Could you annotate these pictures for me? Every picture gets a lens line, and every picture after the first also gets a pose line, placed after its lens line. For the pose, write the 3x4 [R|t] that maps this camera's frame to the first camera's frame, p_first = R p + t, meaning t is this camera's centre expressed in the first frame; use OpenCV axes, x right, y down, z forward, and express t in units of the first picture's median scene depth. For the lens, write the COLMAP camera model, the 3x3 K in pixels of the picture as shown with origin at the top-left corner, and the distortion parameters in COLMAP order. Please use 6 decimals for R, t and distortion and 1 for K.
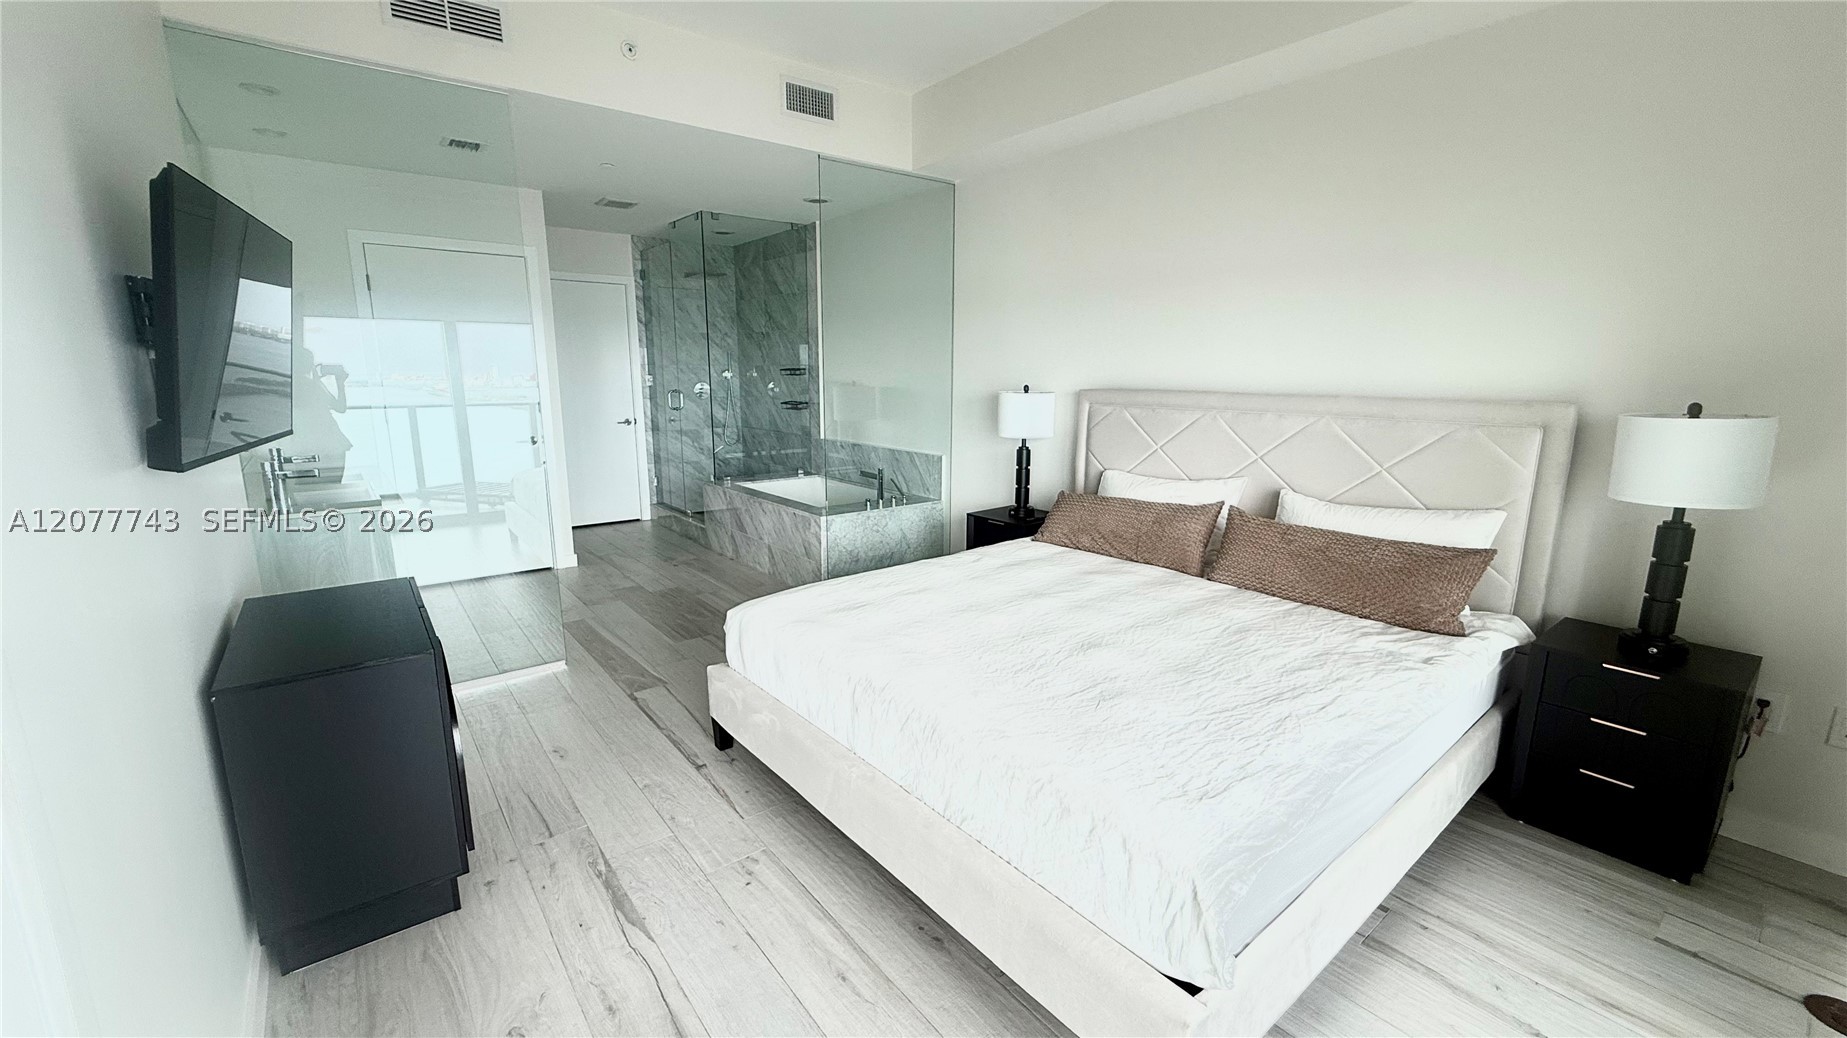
lens RADIAL K [[736.5, 0, 923.4], [0, 736.5, 516.3], [0, 0, 1]] dist [-0.000491, -0.000066]
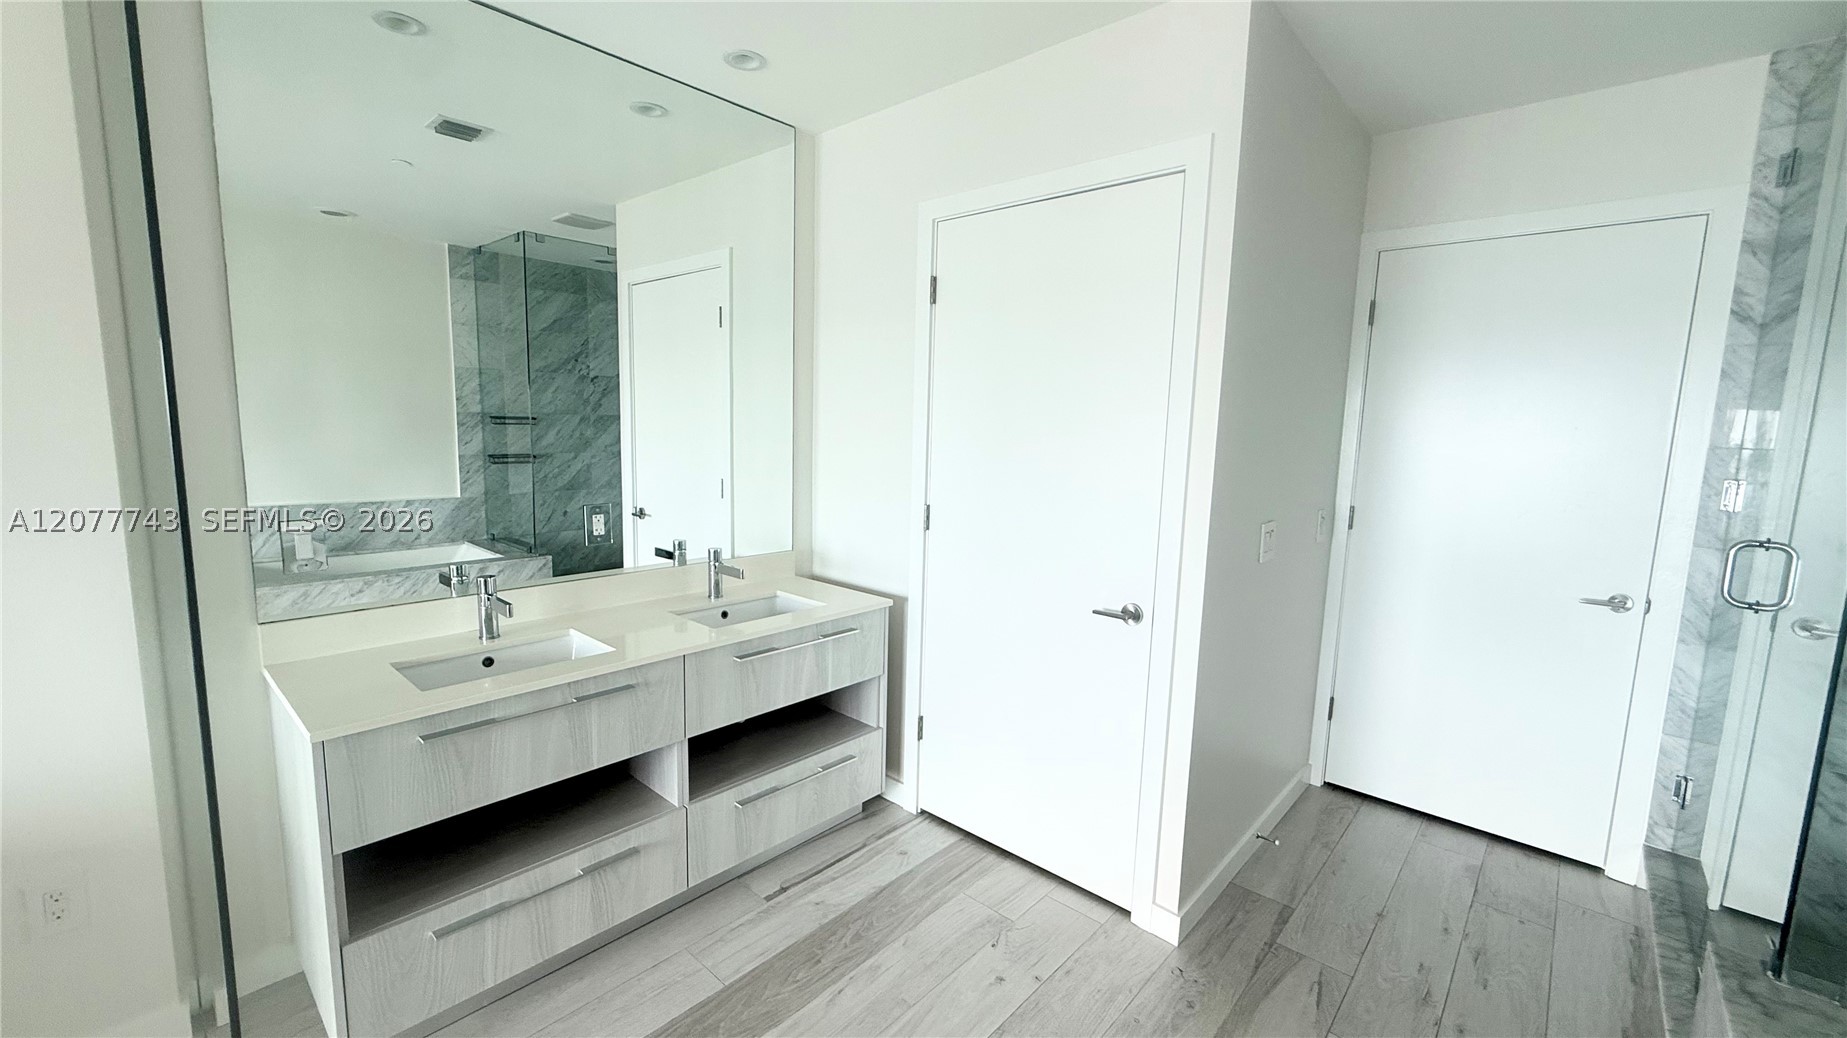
lens RADIAL K [[736.5, 0, 923.7], [0, 736.5, 519.0], [0, 0, 1]] dist [-0.000491, -0.000066]
pose [[0.164901, 0.126161, -0.978208, -0.116014], [-0.222055, 0.971072, 0.087808, -0.128396], [0.960989, 0.202736, 0.188145, 0.620439]]
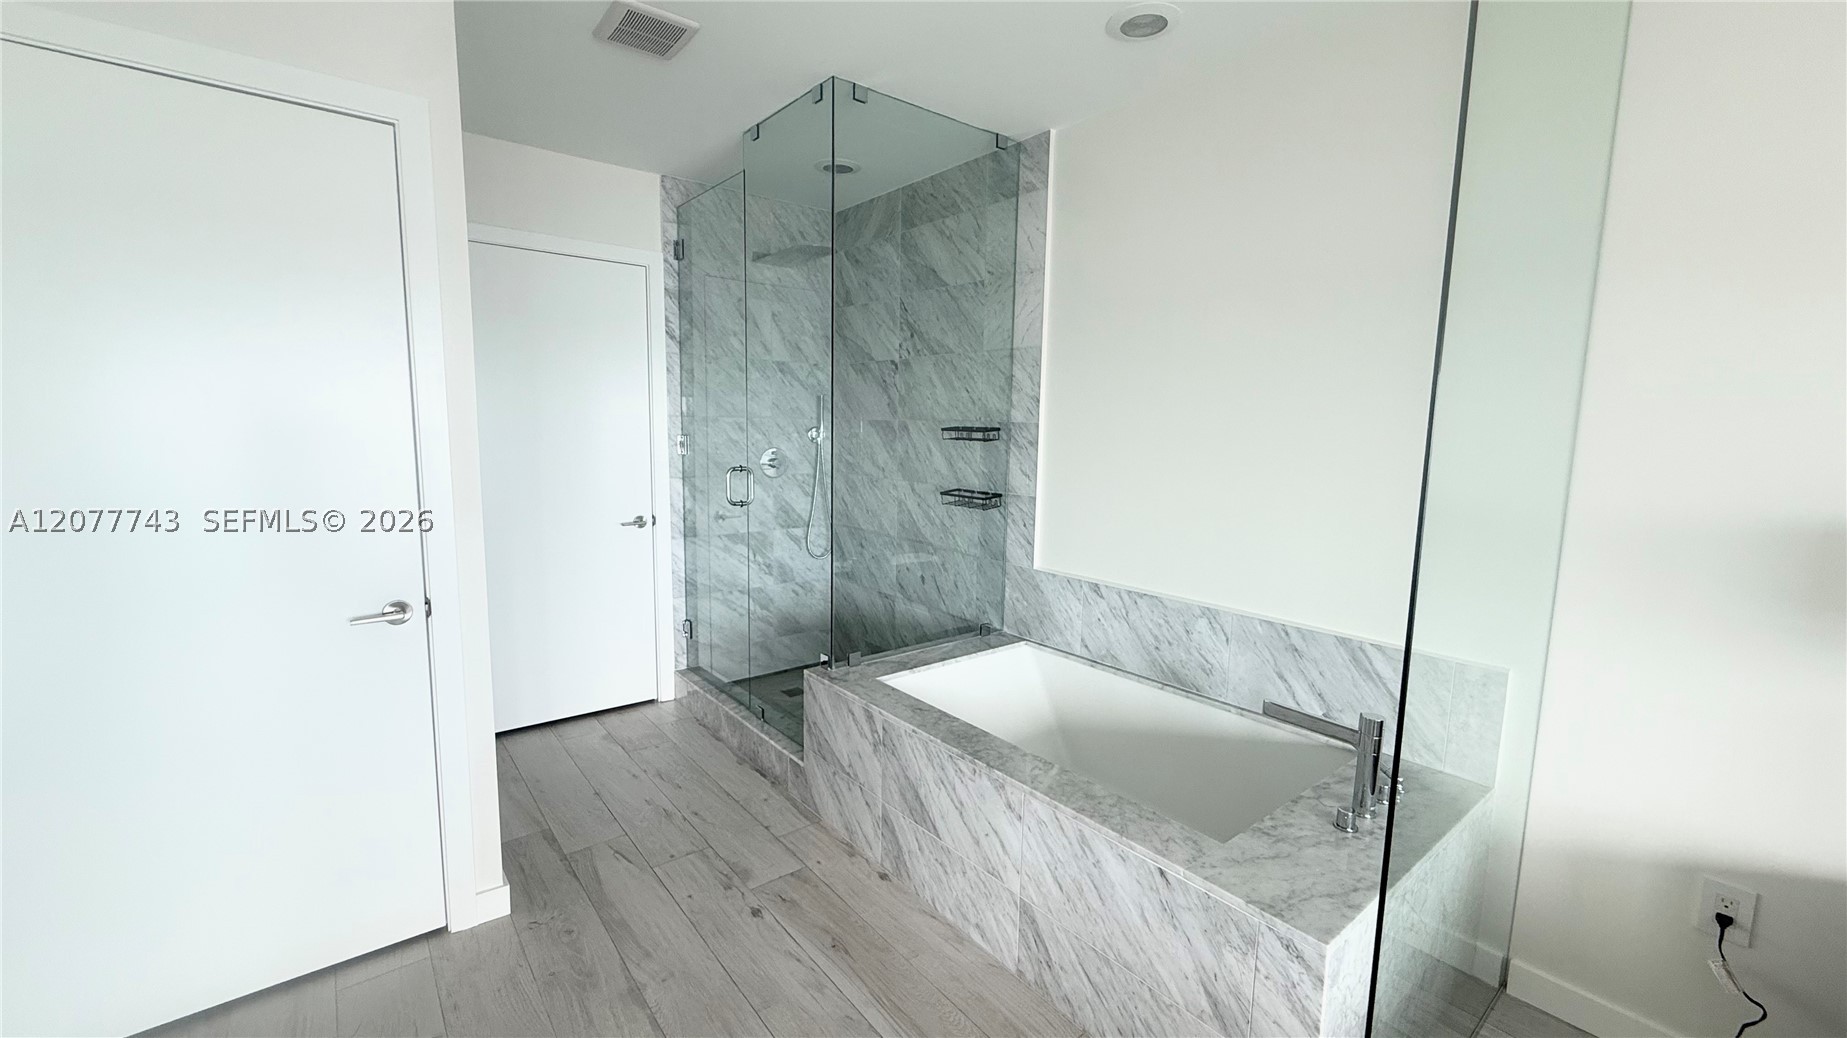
lens RADIAL K [[736.5, 0, 921.7], [0, 736.5, 517.8], [0, 0, 1]] dist [-0.000491, -0.000066]
pose [[0.999882, 0.012685, 0.008607, -0.209143], [-0.012079, 0.997670, -0.067148, -0.100938], [-0.009439, 0.067036, 0.997706, 0.482320]]
